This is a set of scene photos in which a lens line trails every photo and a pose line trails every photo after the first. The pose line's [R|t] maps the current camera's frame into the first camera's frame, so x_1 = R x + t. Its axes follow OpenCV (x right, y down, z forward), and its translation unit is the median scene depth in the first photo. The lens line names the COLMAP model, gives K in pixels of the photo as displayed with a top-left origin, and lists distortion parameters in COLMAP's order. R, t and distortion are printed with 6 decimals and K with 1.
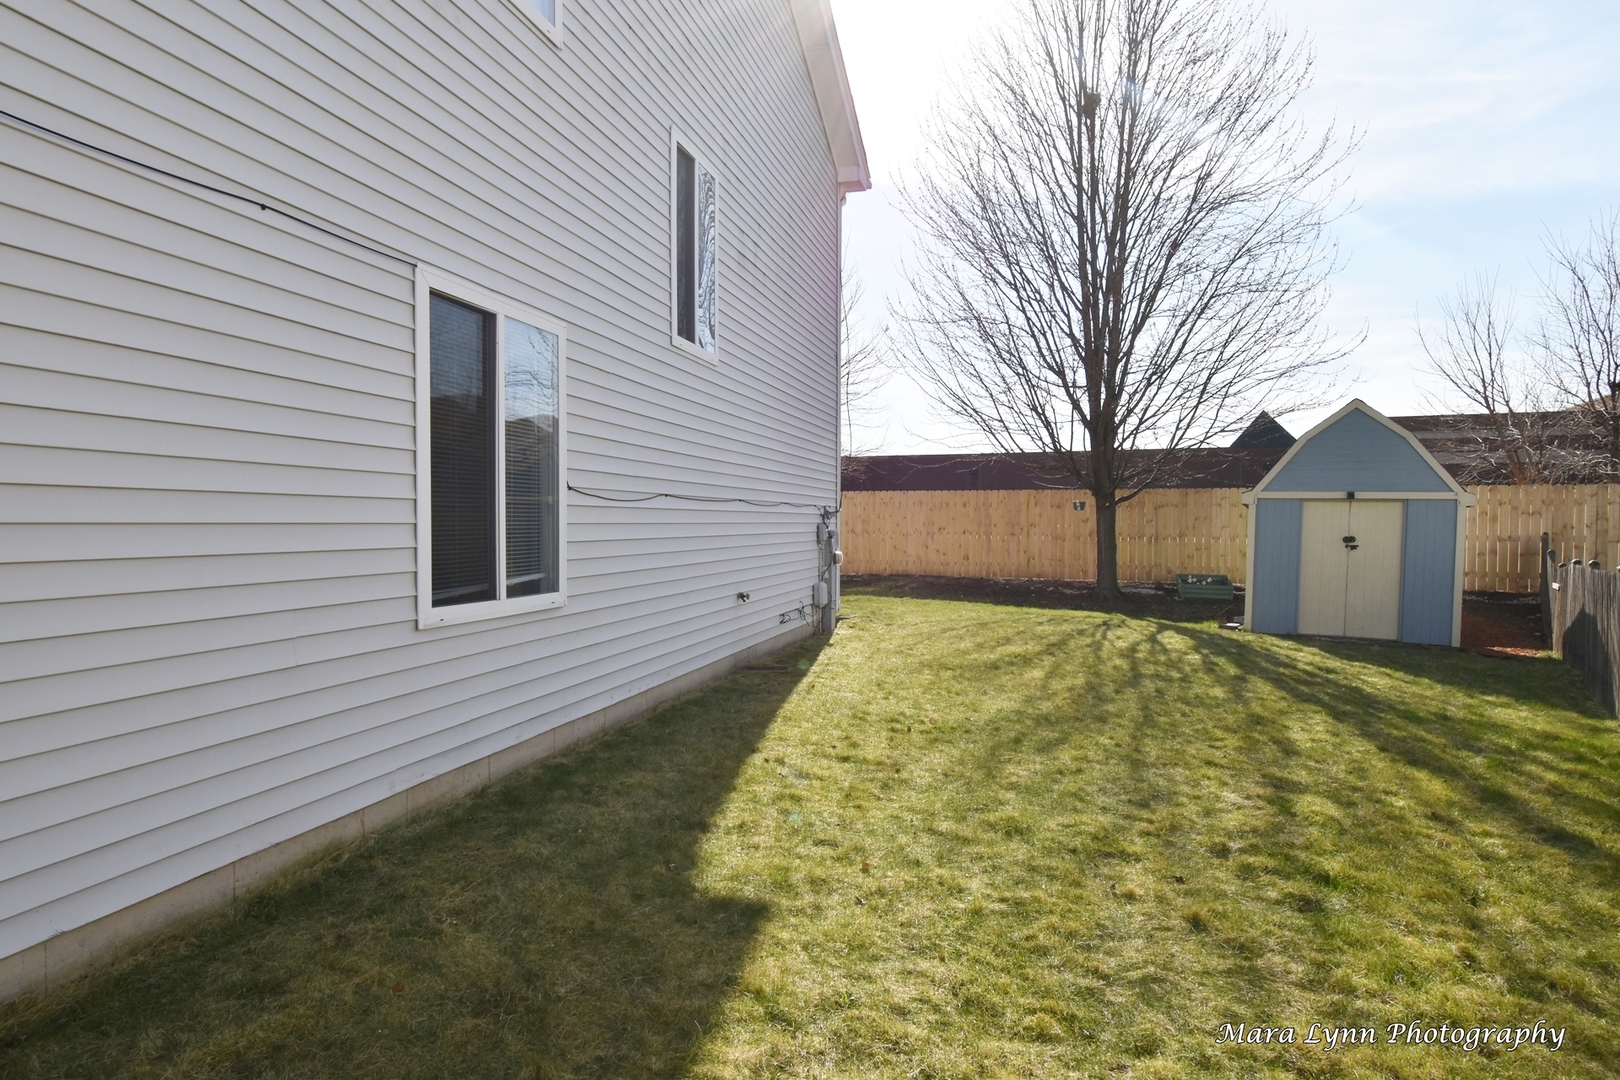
lens RADIAL K [[953.4, 0, 809.3], [0, 953.4, 539.5], [0, 0, 1]] dist [-0.002341, -0.001054]
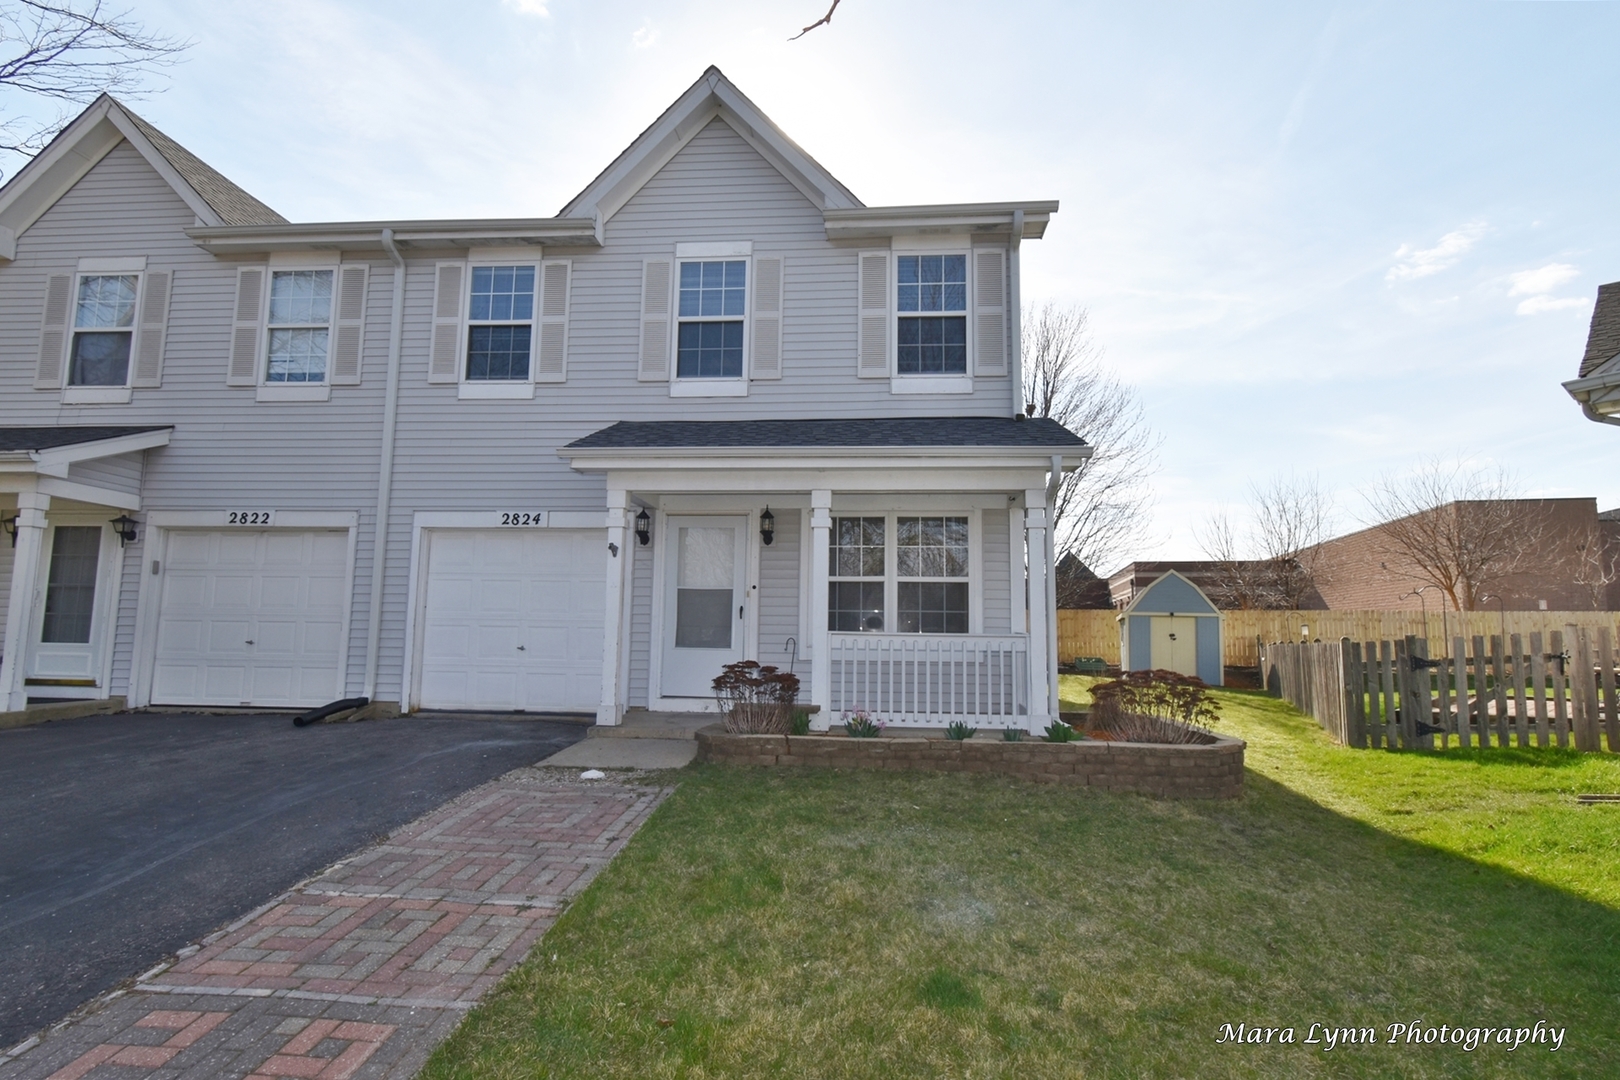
lens RADIAL K [[823.5, 0, 813.4], [0, 823.5, 541.9], [0, 0, 1]] dist [0.000573, 0.000030]
pose [[0.987435, 0.026379, 0.155806, -0.392957], [-0.006122, 0.991614, -0.129093, 0.027353], [-0.157904, 0.126517, 0.979316, -0.530080]]
